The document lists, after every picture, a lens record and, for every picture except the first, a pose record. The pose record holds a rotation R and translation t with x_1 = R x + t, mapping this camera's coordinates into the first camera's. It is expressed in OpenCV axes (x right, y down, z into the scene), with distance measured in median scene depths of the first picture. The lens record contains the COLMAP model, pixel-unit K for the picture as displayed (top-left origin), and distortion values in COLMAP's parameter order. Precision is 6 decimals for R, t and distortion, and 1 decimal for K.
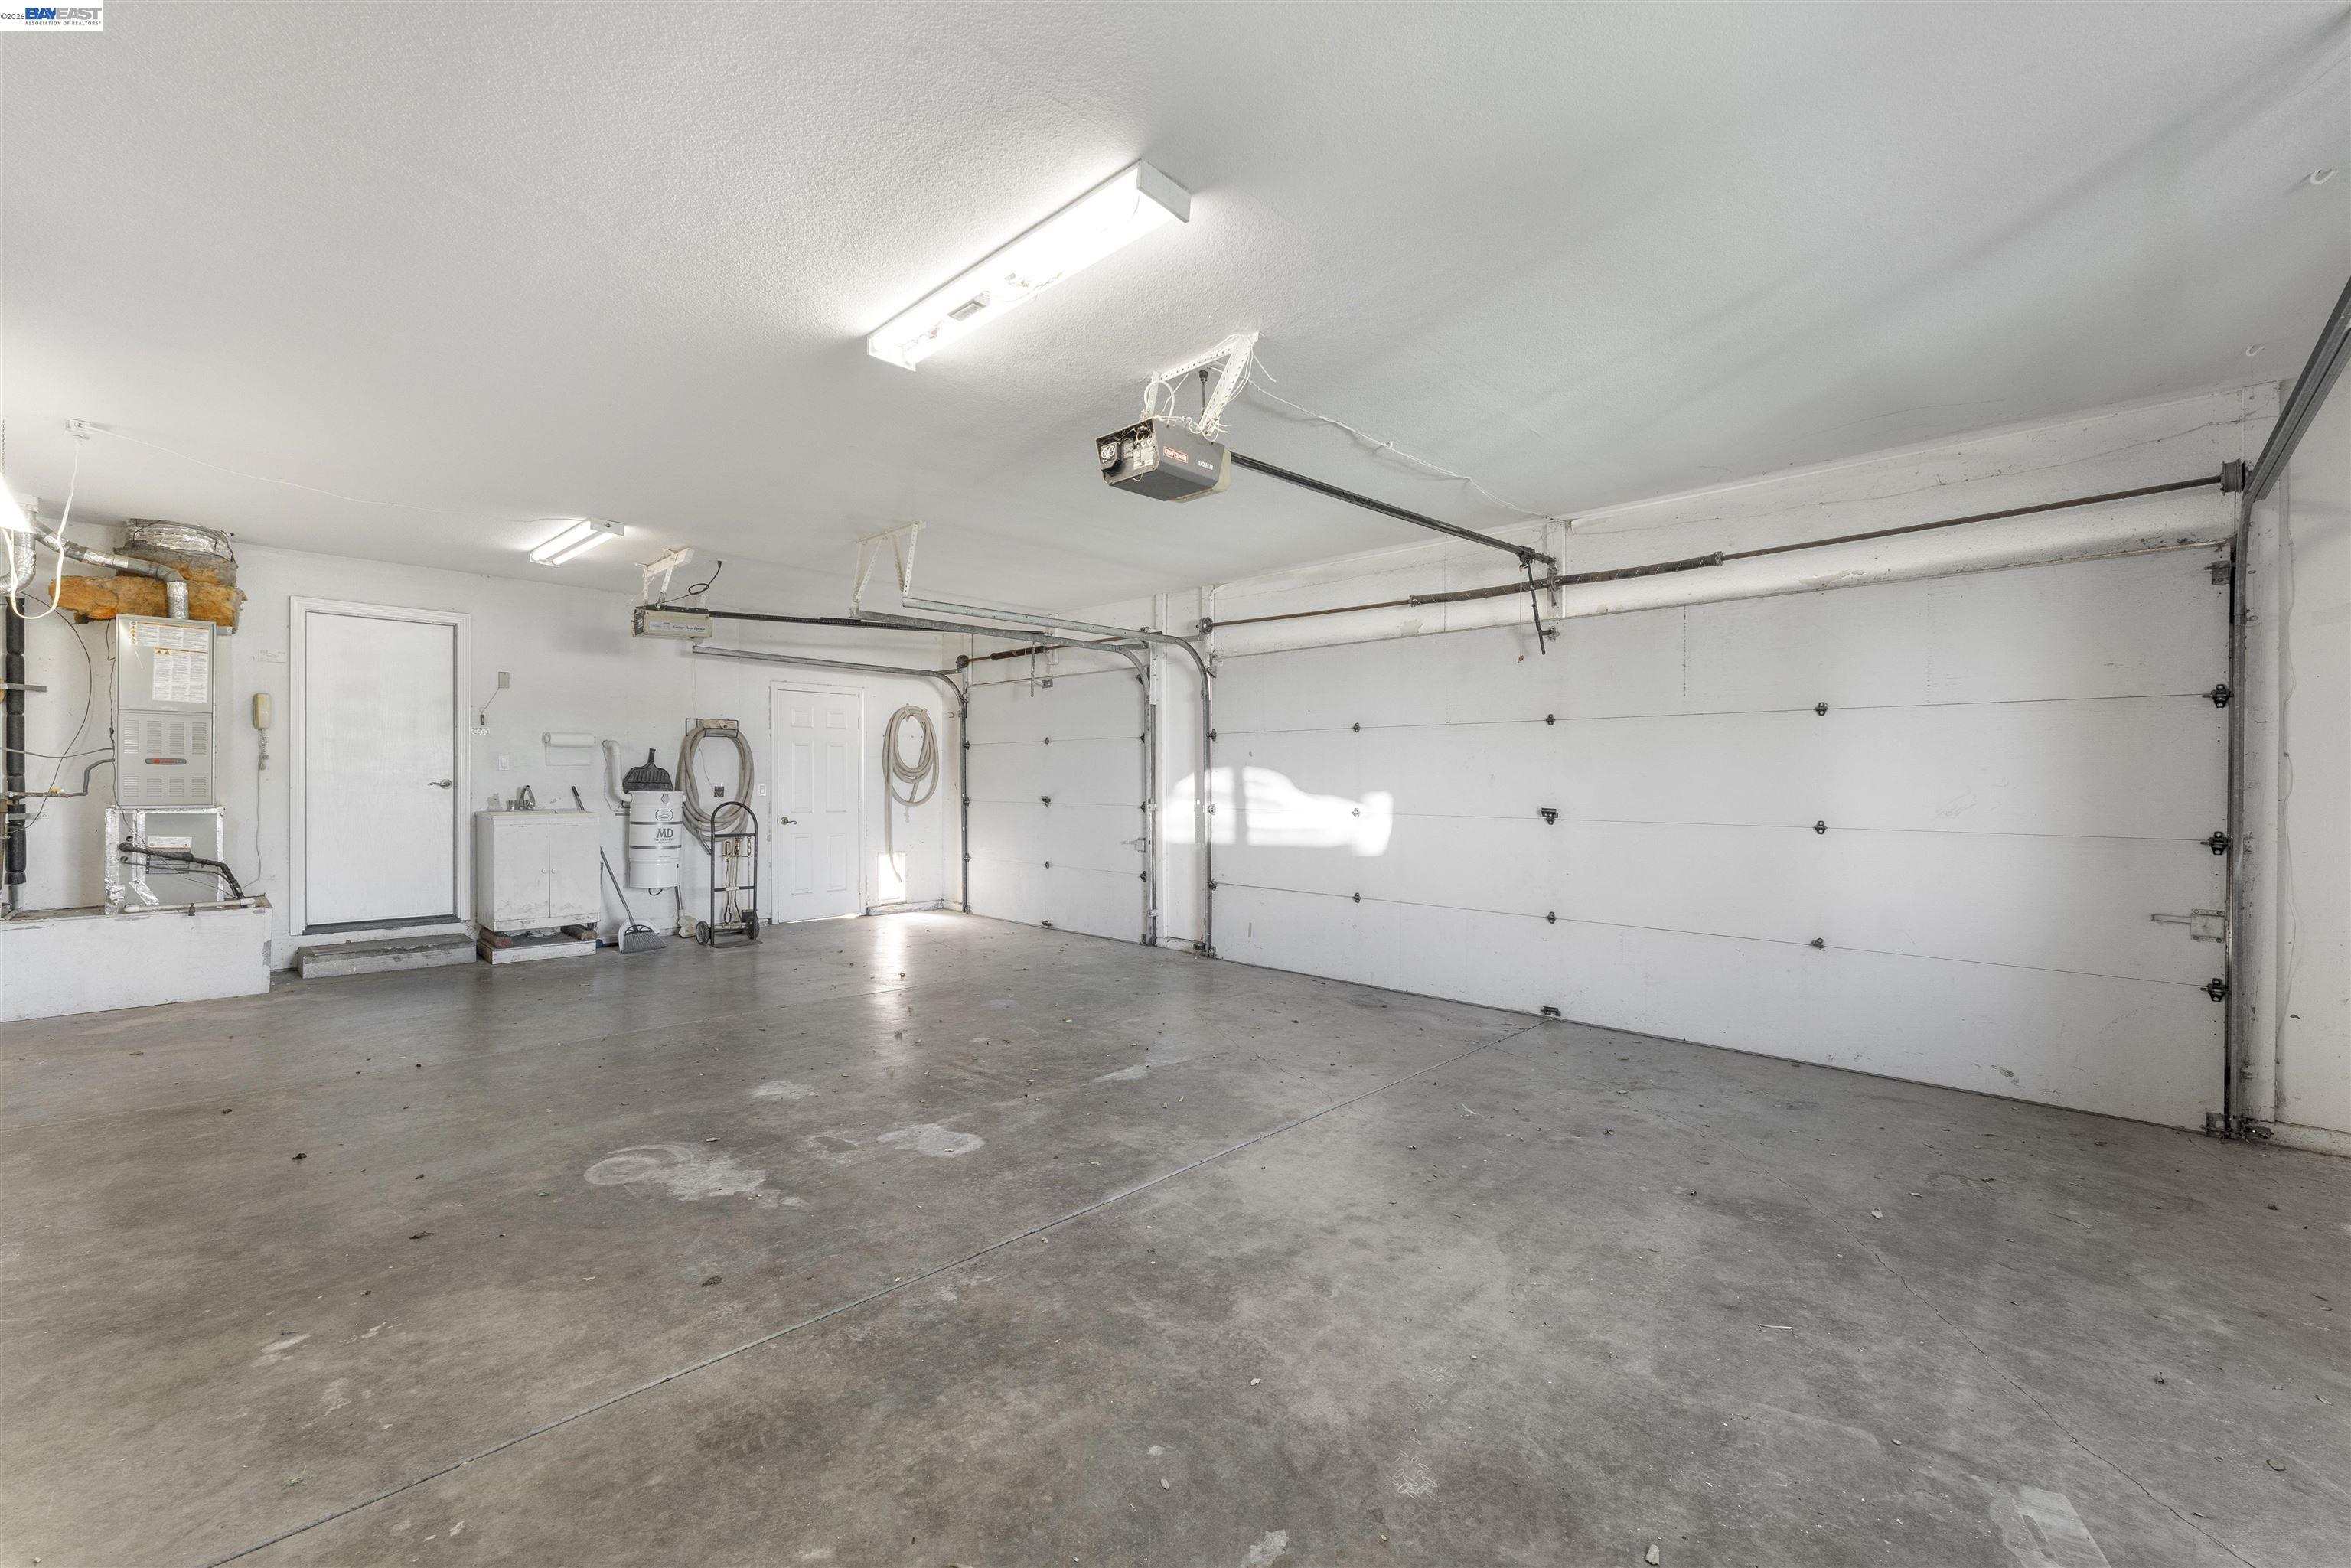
lens RADIAL K [[959.9, 0, 1172.3], [0, 959.9, 794.6], [0, 0, 1]] dist [-0.000127, 0.000199]
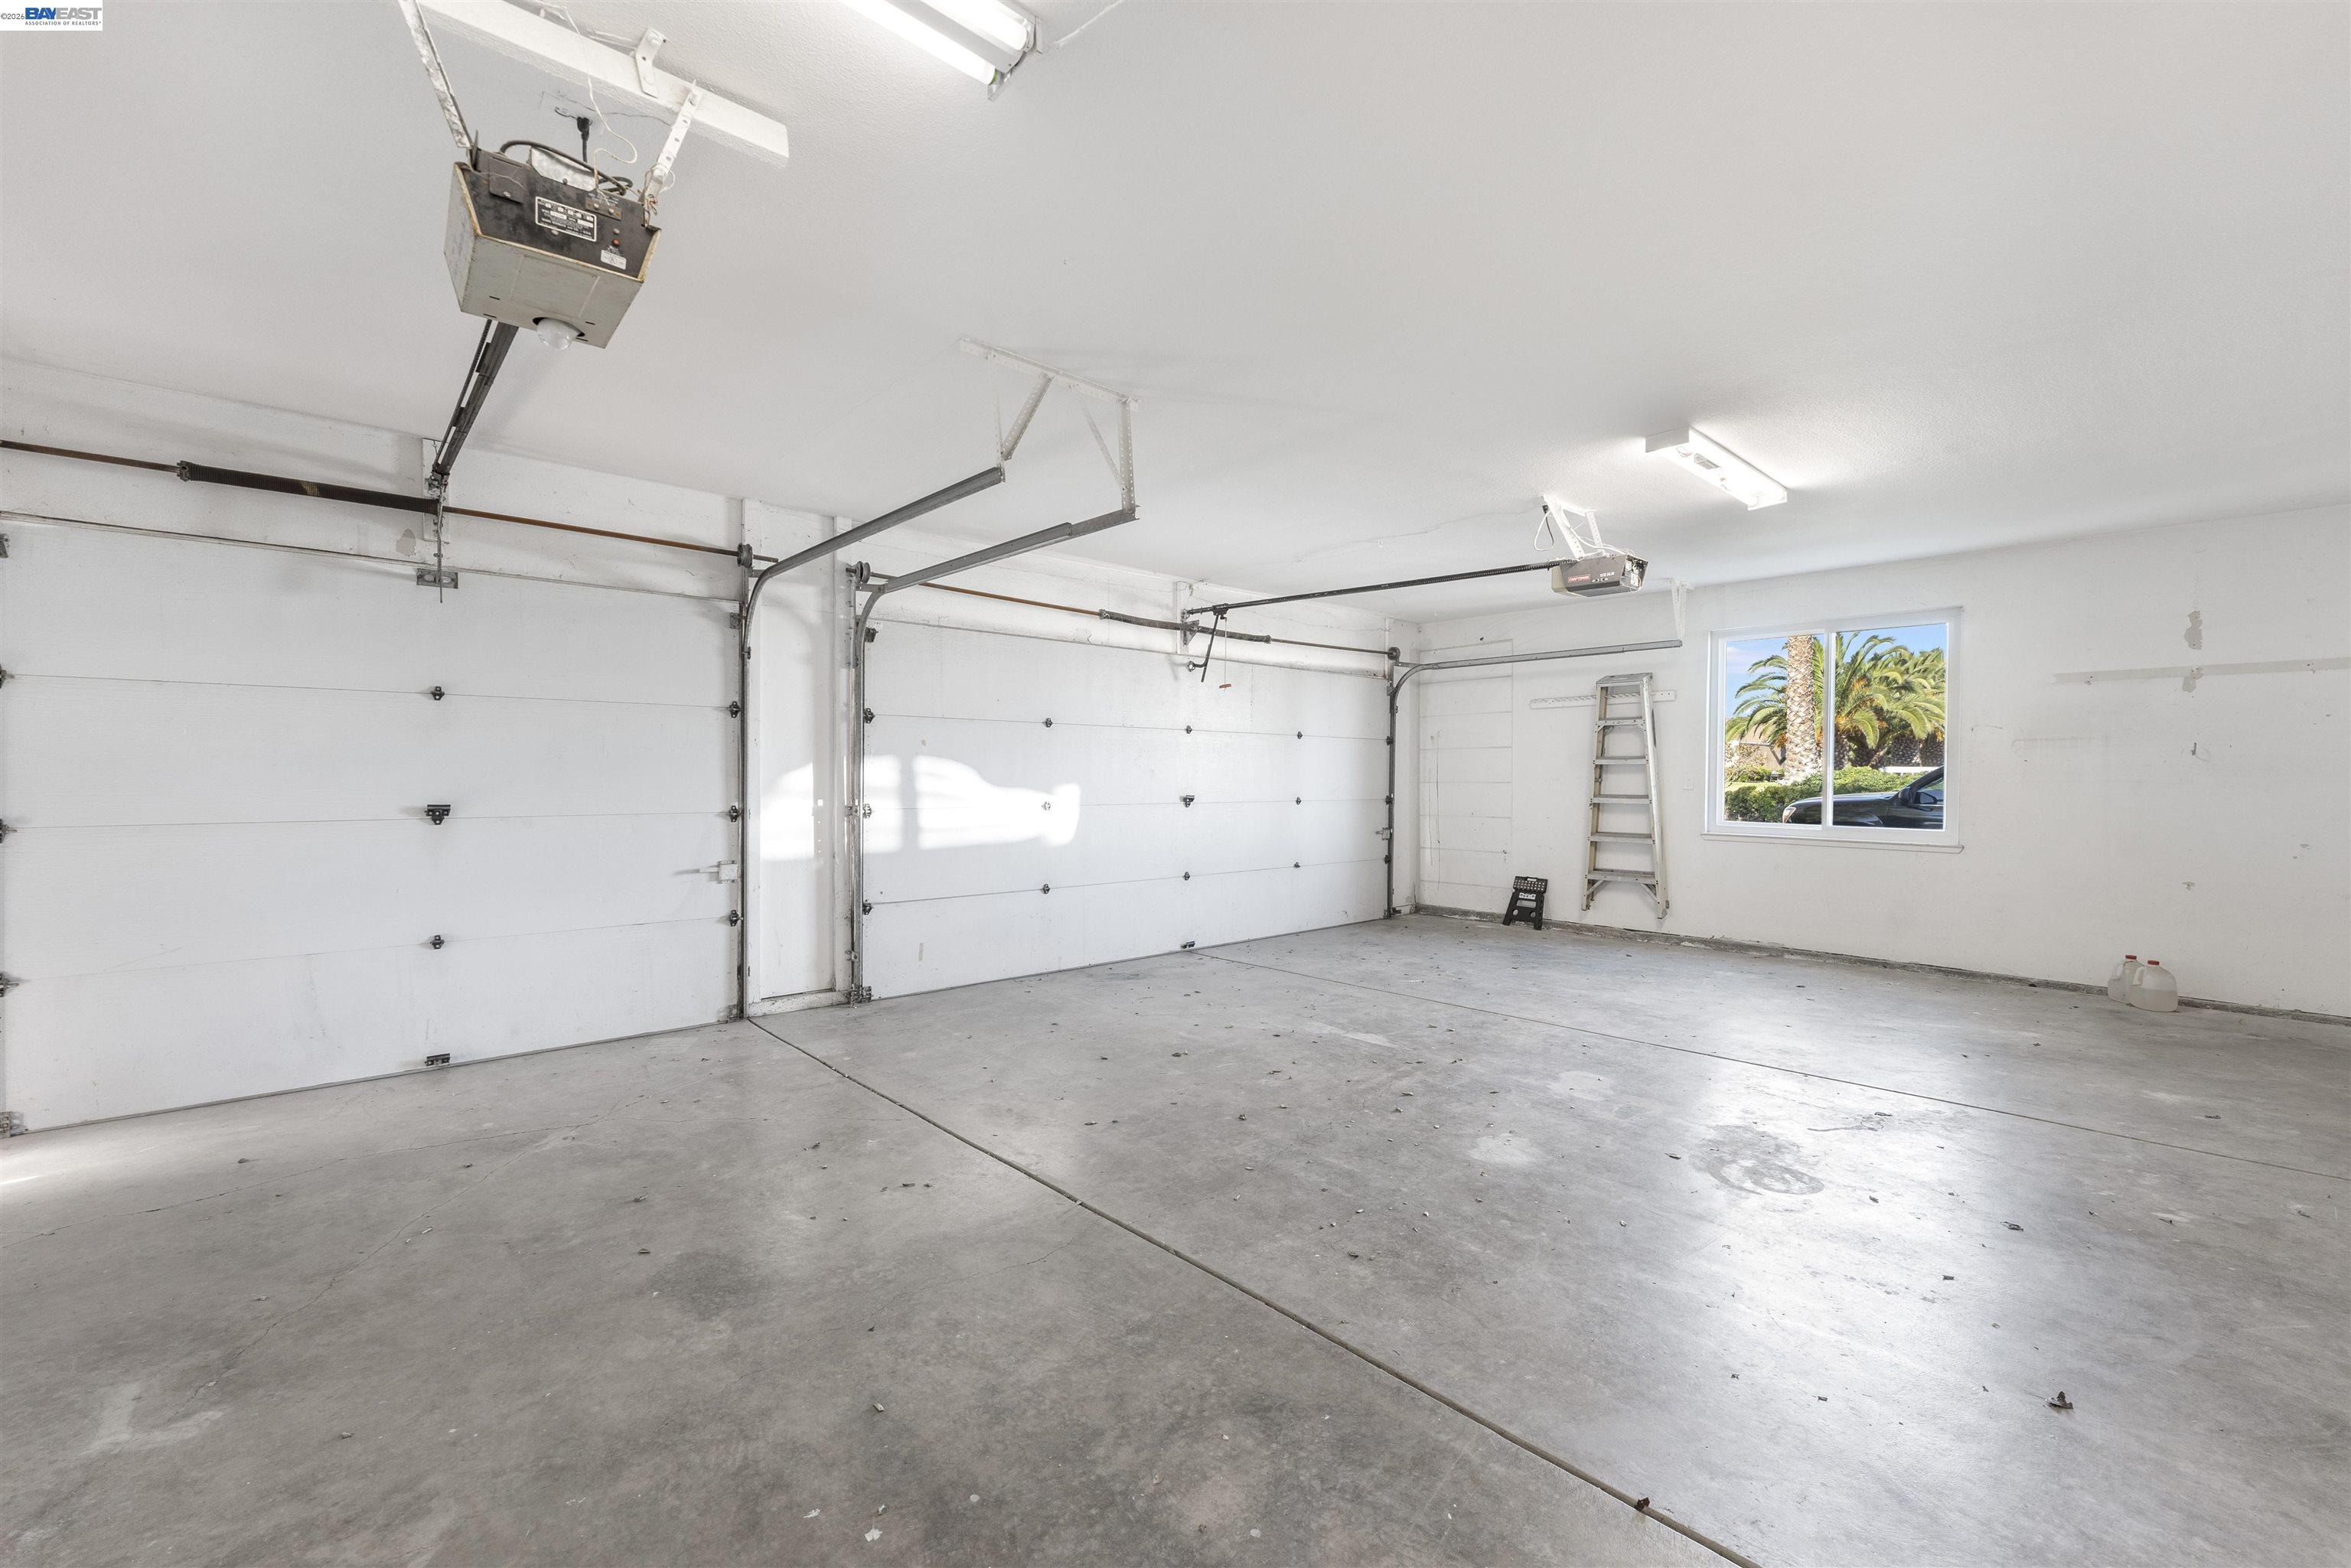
lens RADIAL K [[959.9, 0, 1172.1], [0, 959.9, 767.4], [0, 0, 1]] dist [-0.000127, 0.000199]
pose [[0.067748, 0.003776, 0.997695, -0.783131], [0.008653, 0.999953, -0.004372, -0.014686], [-0.997665, 0.008929, 0.067712, 0.763135]]
